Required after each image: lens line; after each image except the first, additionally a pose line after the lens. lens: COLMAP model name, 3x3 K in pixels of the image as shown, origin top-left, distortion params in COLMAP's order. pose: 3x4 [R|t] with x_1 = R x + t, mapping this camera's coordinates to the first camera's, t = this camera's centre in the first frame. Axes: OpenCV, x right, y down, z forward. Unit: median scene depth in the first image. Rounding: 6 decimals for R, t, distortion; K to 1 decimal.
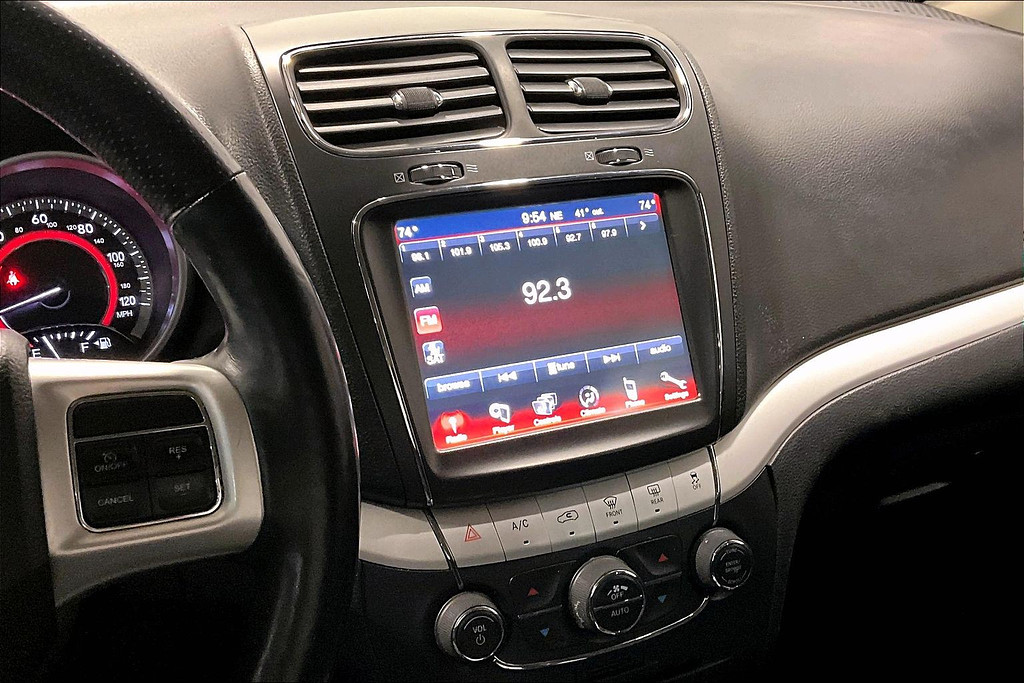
lens RADIAL K [[1094.1, 0, 526.5], [0, 1094.1, 351.9], [0, 0, 1]] dist [0.056250, -0.029662]
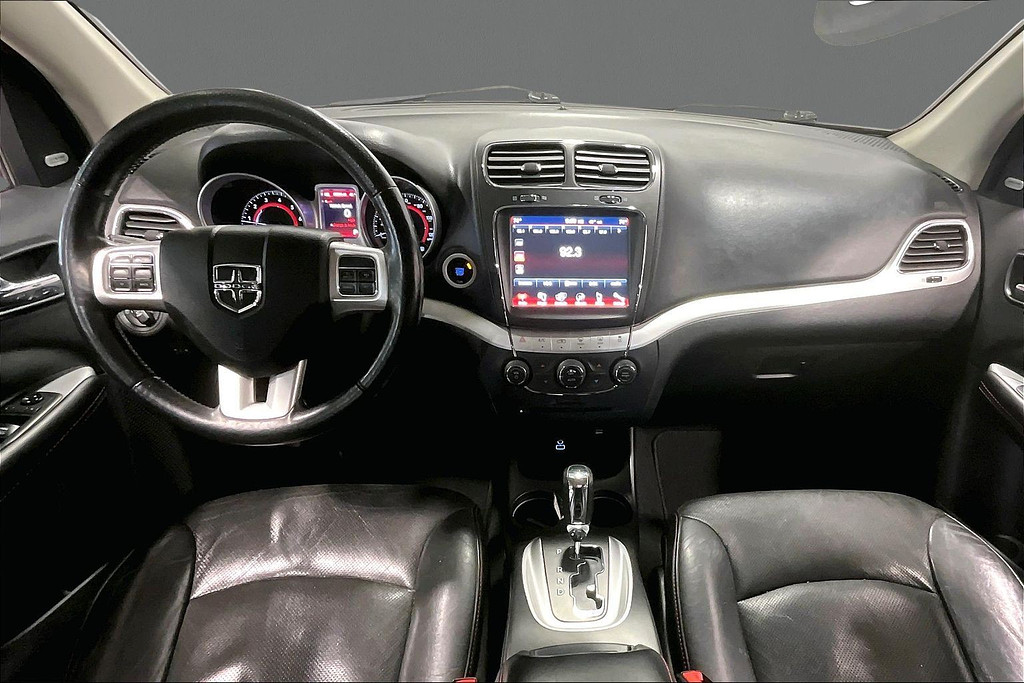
lens RADIAL K [[551.6, 0, 596.7], [0, 551.6, 402.4], [0, 0, 1]] dist [-0.003687, 0.000227]
pose [[0.926341, 0.220361, -0.305504, 0.549675], [-0.159054, 0.964006, 0.213058, -0.002207], [0.341458, -0.148773, 0.928048, -0.210686]]
